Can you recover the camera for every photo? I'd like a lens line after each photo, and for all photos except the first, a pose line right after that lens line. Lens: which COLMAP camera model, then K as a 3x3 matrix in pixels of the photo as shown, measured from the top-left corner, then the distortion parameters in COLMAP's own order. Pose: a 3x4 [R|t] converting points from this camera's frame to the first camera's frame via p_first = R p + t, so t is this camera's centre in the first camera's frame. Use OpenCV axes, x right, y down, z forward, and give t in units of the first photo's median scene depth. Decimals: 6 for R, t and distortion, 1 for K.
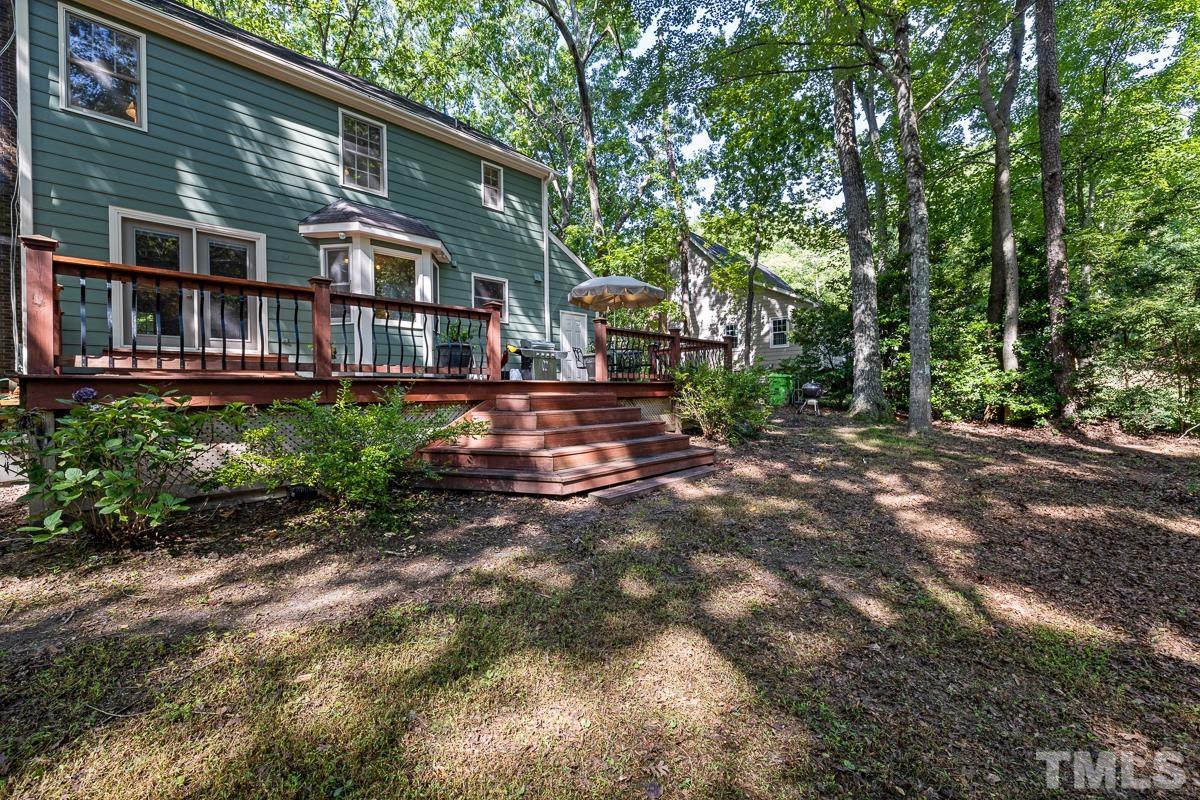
lens RADIAL K [[481.0, 0, 599.3], [0, 481.0, 399.1], [0, 0, 1]] dist [-0.002231, -0.000447]
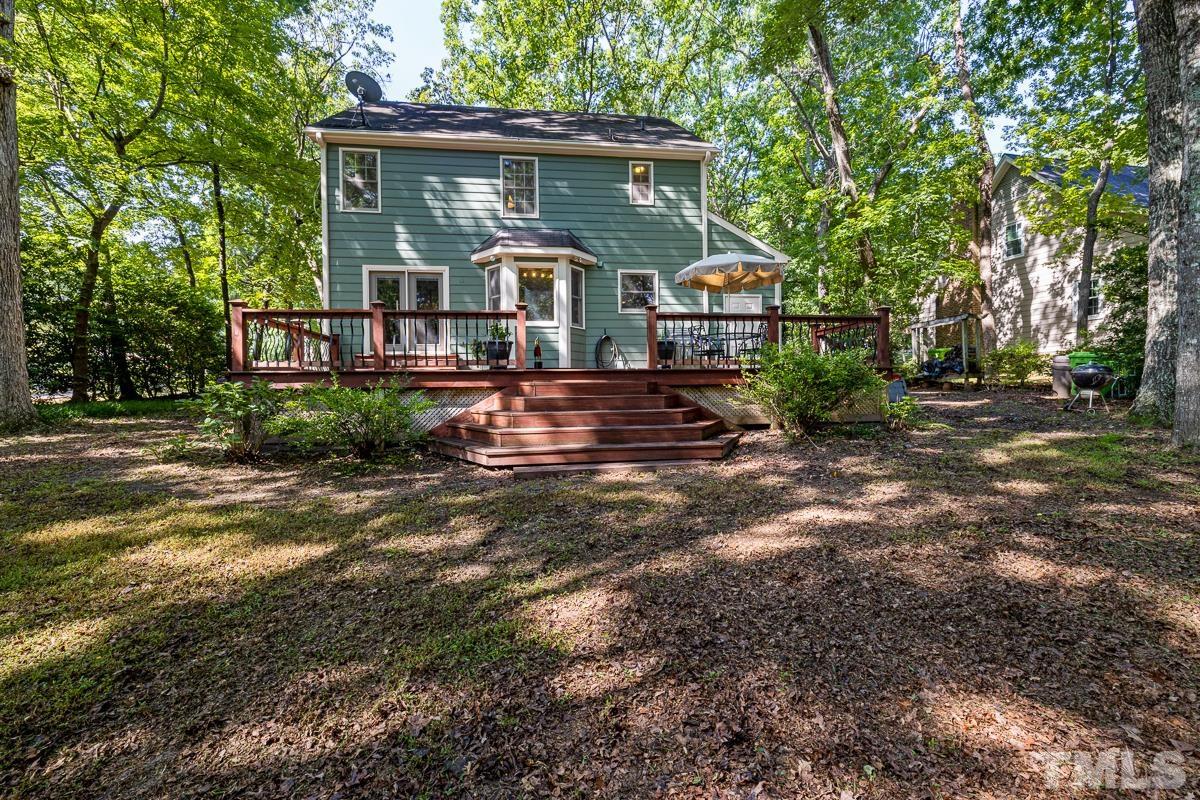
lens RADIAL K [[505.2, 0, 599.7], [0, 505.2, 396.2], [0, 0, 1]] dist [-0.000571, 0.000083]
pose [[0.803676, 0.010657, -0.594972, 0.443479], [-0.005422, 0.999929, 0.010586, 0.007752], [0.595043, -0.005281, 0.803677, 0.085088]]
